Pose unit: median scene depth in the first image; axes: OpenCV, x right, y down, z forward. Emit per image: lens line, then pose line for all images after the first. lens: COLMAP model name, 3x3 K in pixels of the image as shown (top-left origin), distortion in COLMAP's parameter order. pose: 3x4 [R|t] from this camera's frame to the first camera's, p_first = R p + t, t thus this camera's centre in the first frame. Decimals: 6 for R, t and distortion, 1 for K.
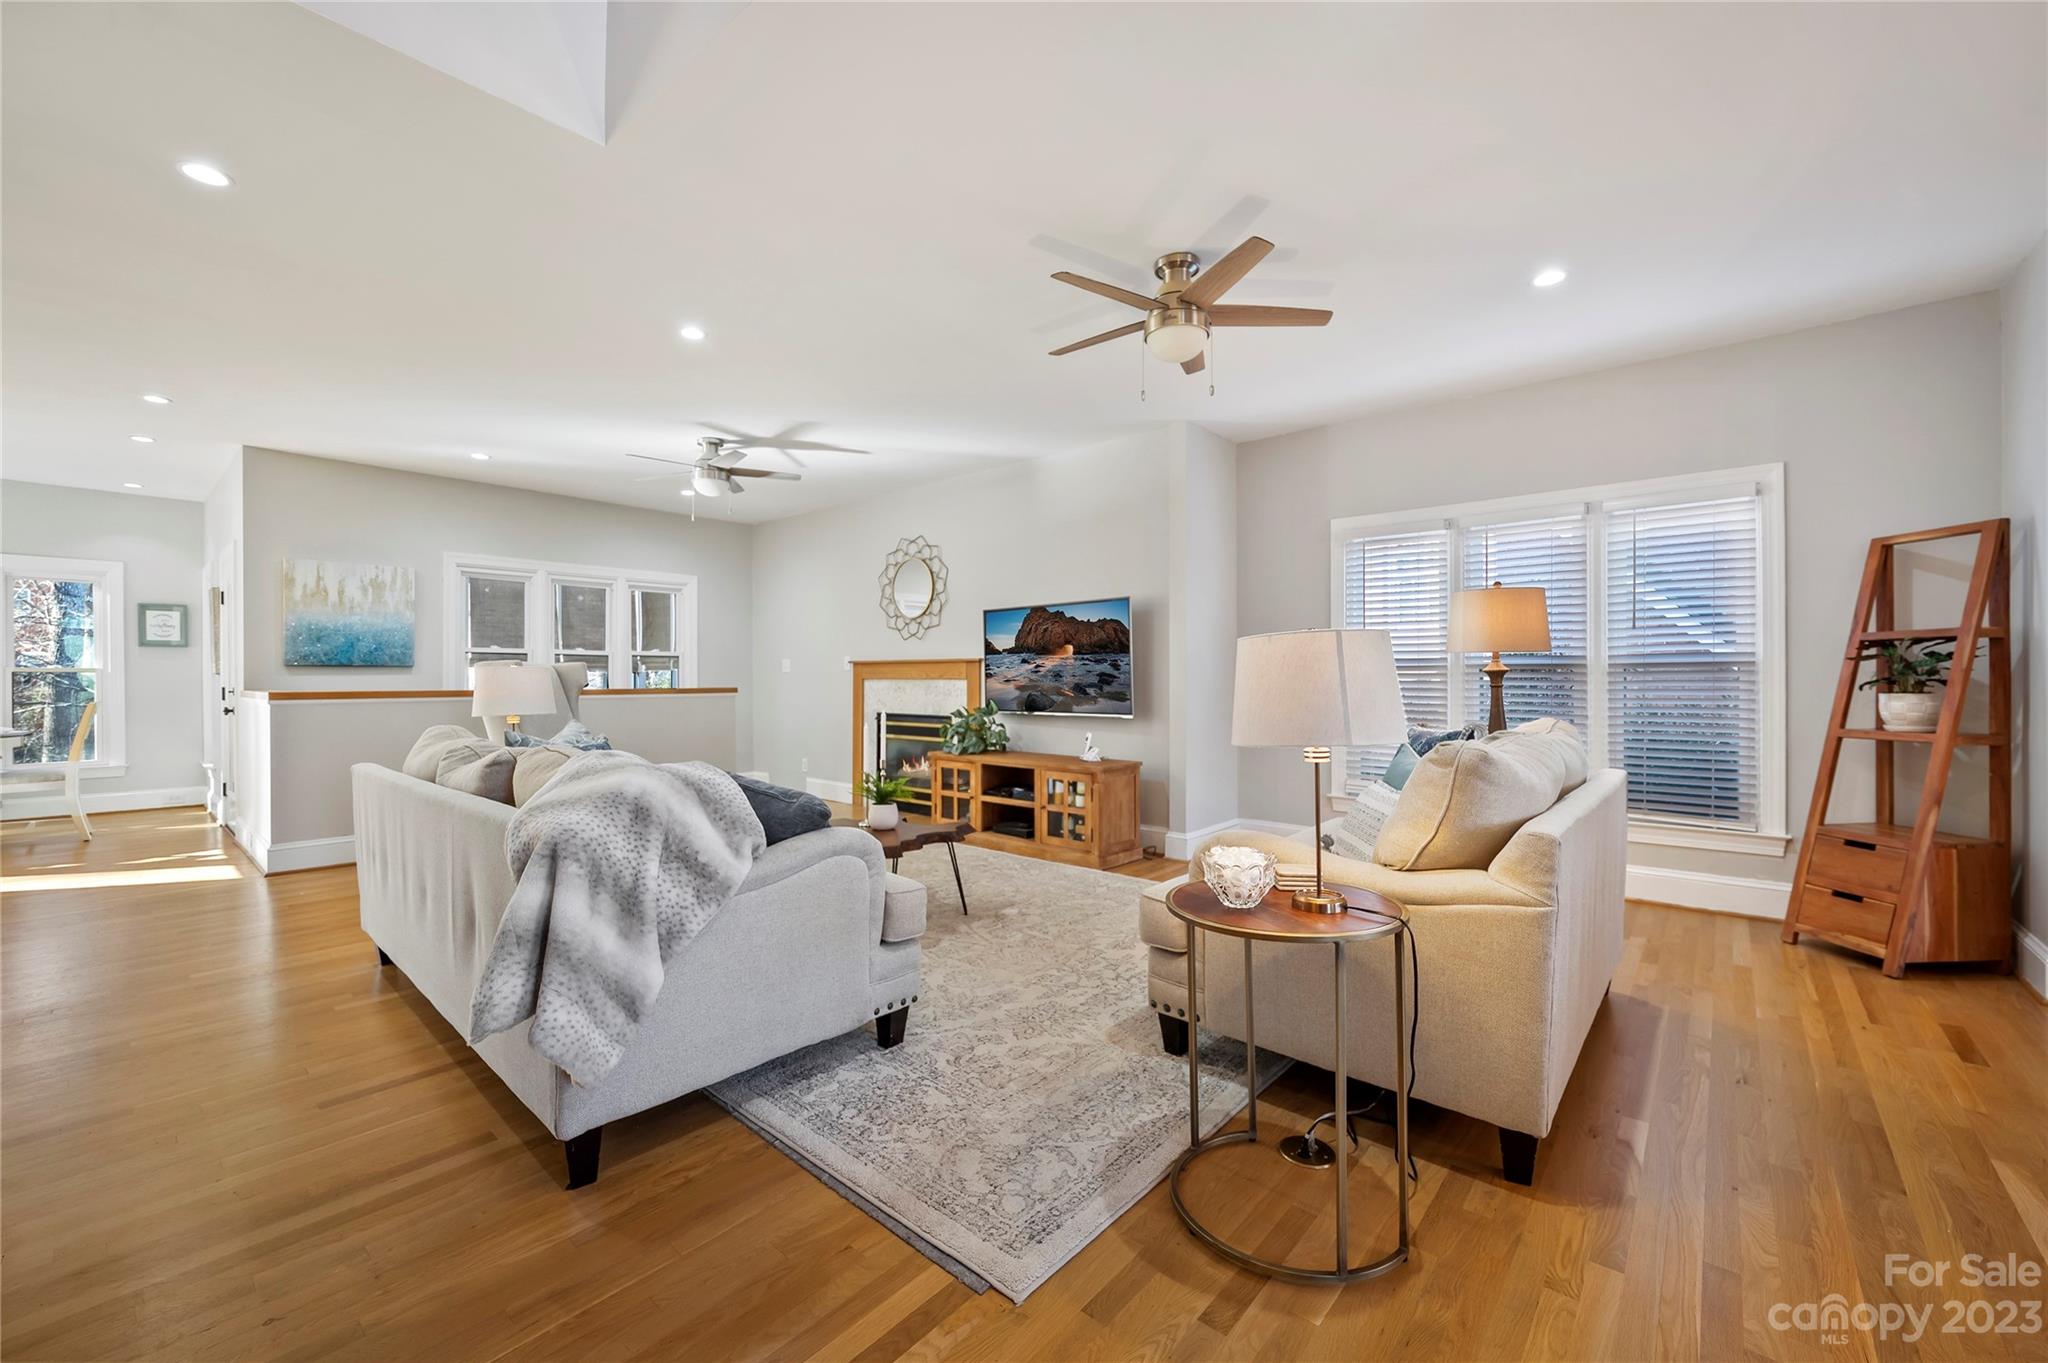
lens RADIAL K [[818.0, 0, 1021.3], [0, 818.0, 683.0], [0, 0, 1]] dist [-0.009472, -0.000102]
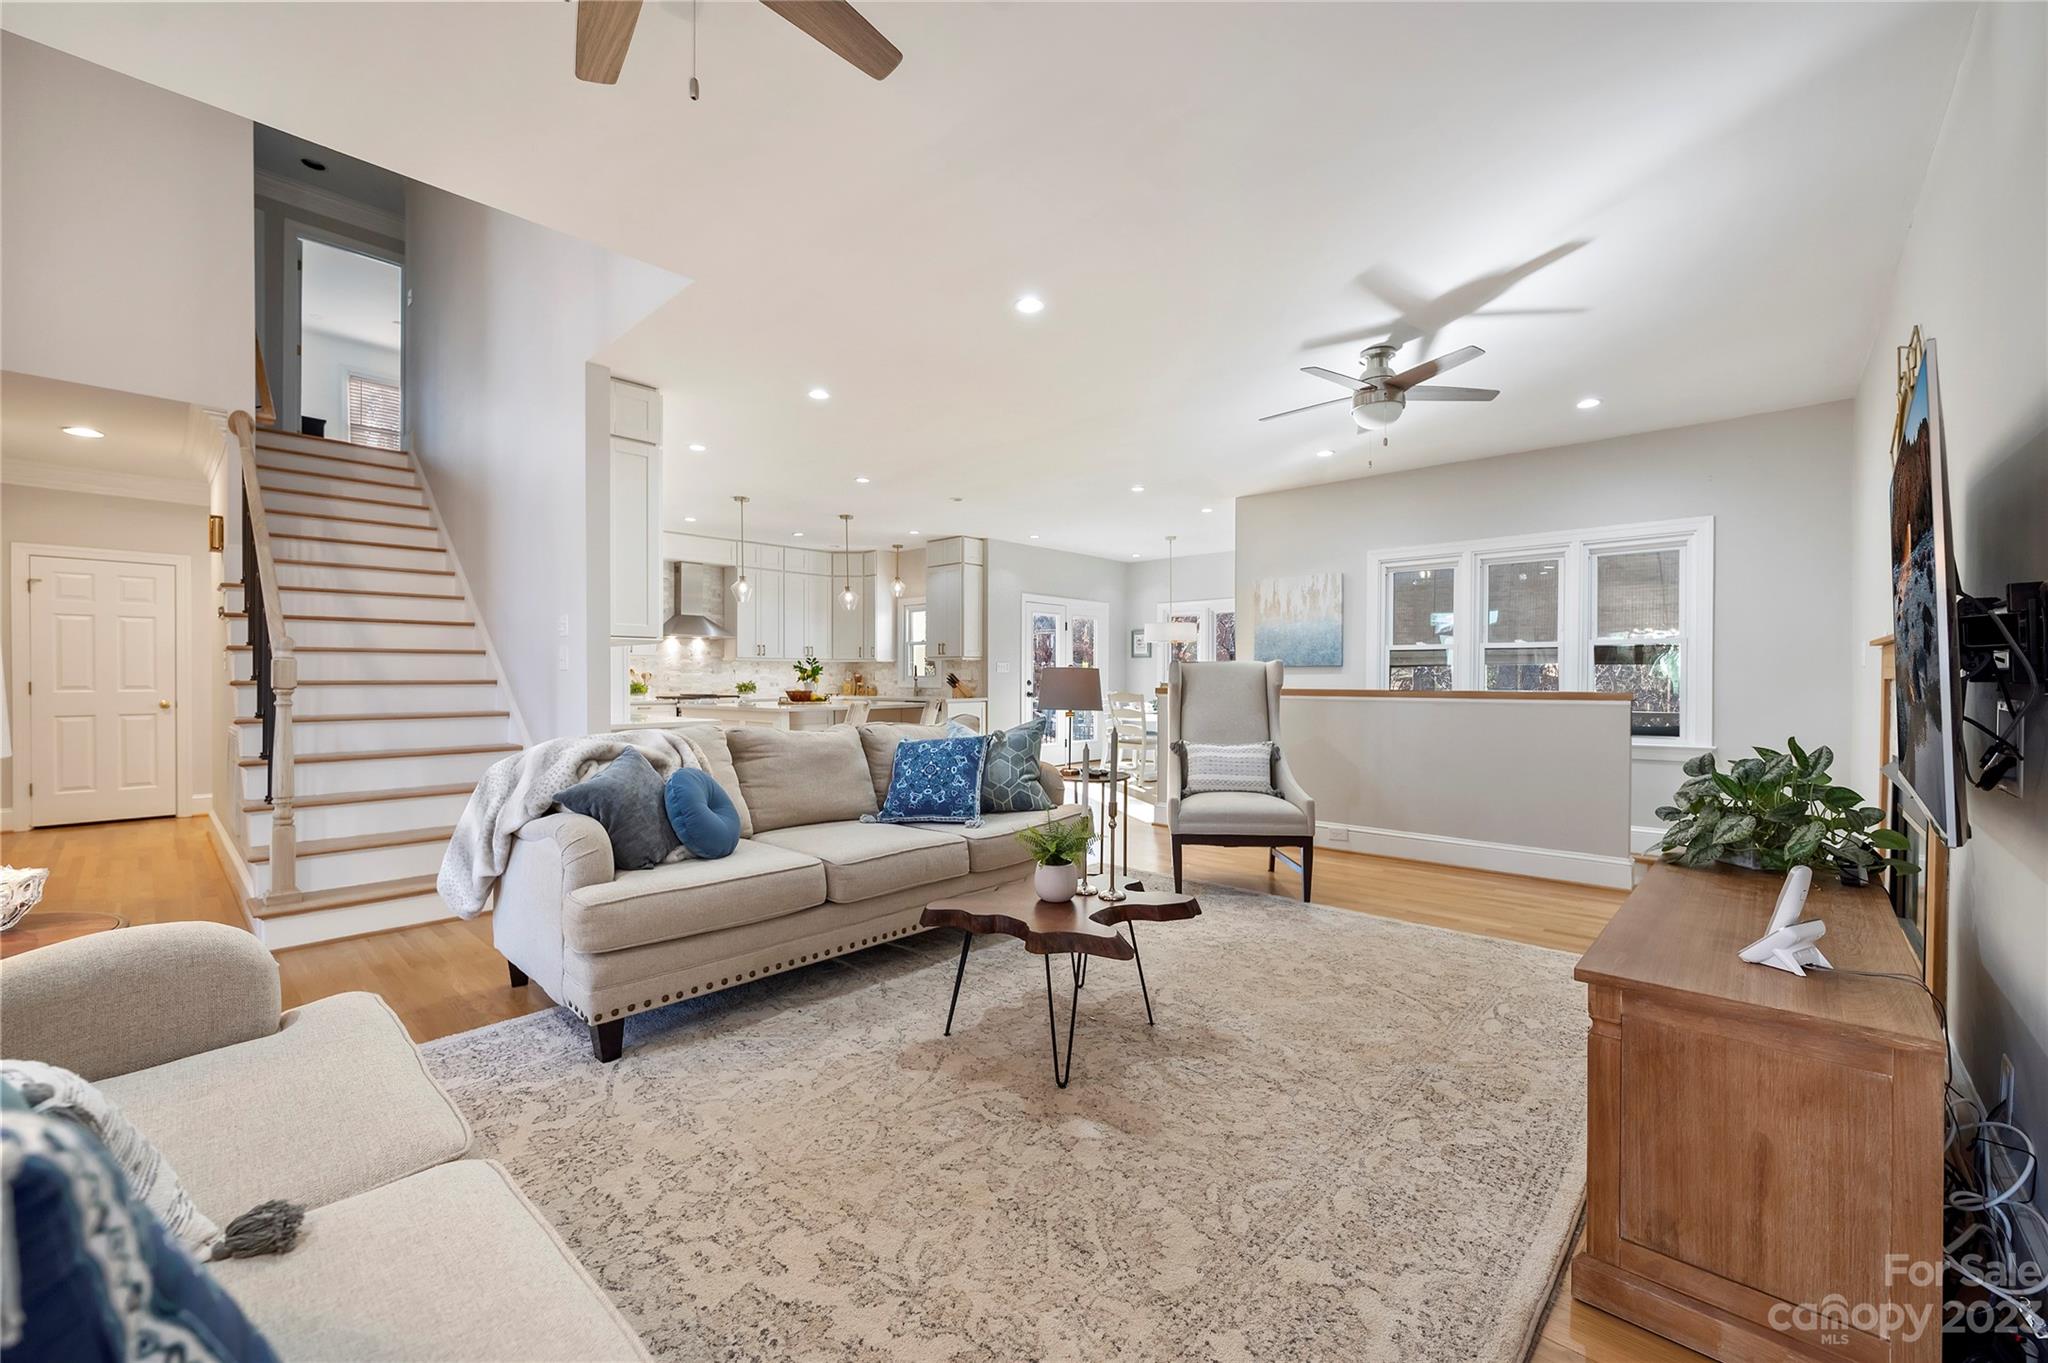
lens RADIAL K [[818.0, 0, 1021.3], [0, 818.0, 683.0], [0, 0, 1]] dist [-0.009472, -0.000102]
pose [[-0.034433, 0.007128, -0.999382, 0.350976], [-0.004581, 0.999963, 0.007290, -0.004541], [0.999396, 0.004829, -0.034400, 0.682409]]
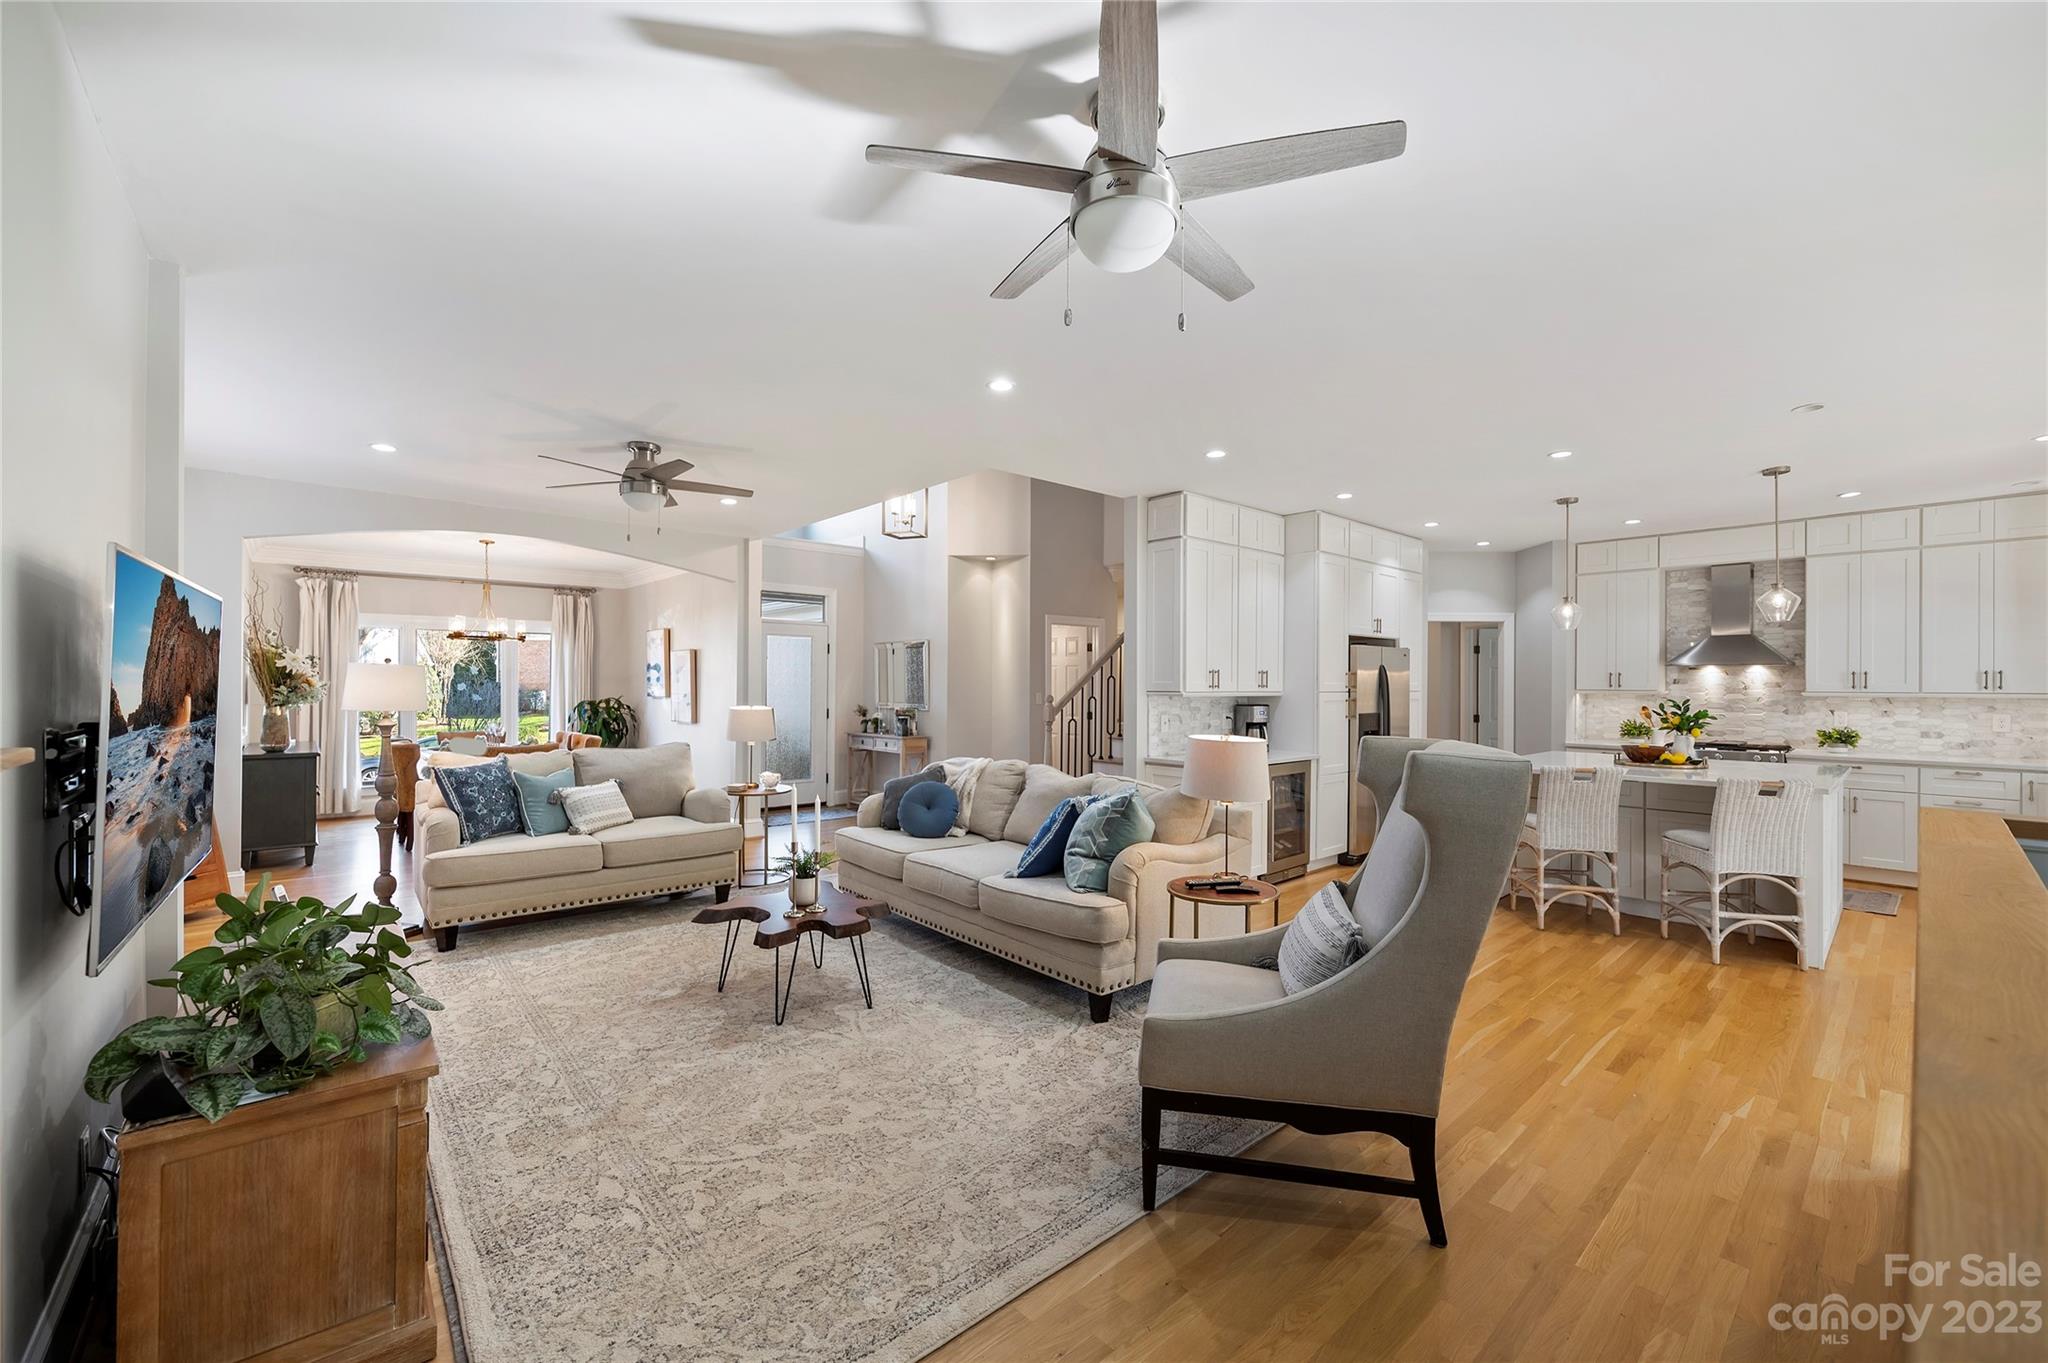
lens RADIAL K [[818.0, 0, 1021.3], [0, 818.0, 683.0], [0, 0, 1]] dist [-0.009472, -0.000102]
pose [[-0.990101, -0.003942, 0.140304, -0.374817], [-0.003405, 0.999986, 0.004070, -0.054358], [-0.140318, 0.003552, -0.990100, 1.299727]]
